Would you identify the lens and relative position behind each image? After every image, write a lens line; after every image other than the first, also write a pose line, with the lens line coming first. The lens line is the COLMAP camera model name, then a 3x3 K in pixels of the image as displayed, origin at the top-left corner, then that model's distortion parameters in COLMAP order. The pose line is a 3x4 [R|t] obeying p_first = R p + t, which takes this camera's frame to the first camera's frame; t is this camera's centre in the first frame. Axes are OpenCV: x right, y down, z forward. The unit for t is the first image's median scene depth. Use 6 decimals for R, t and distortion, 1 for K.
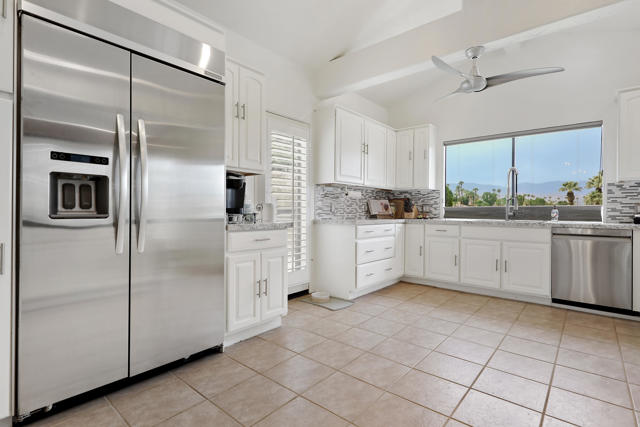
lens RADIAL K [[315.8, 0, 324.8], [0, 315.8, 210.0], [0, 0, 1]] dist [0.002021, 0.000029]
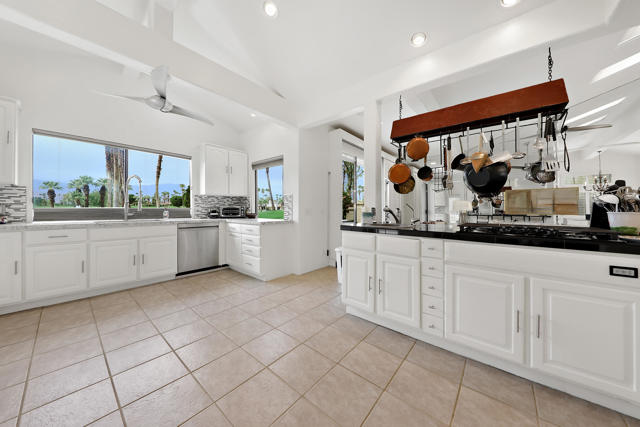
lens RADIAL K [[214.5, 0, 320.2], [0, 214.5, 210.7], [0, 0, 1]] dist [-0.001263, -0.000166]
pose [[-0.003318, -0.010813, 0.999936, -0.198065], [-0.010670, 0.999885, 0.010777, -0.017435], [-0.999938, -0.010634, -0.003433, 0.281877]]
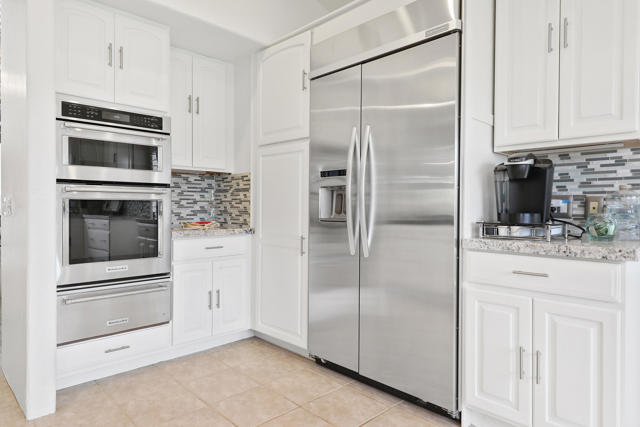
lens RADIAL K [[389.6, 0, 321.5], [0, 389.6, 208.4], [0, 0, 1]] dist [-0.000591, 0.001728]
pose [[-0.089455, -0.000582, -0.995991, 0.281468], [-0.000789, 1.000000, -0.000513, -0.009387], [0.995991, 0.000740, -0.089456, 0.404280]]
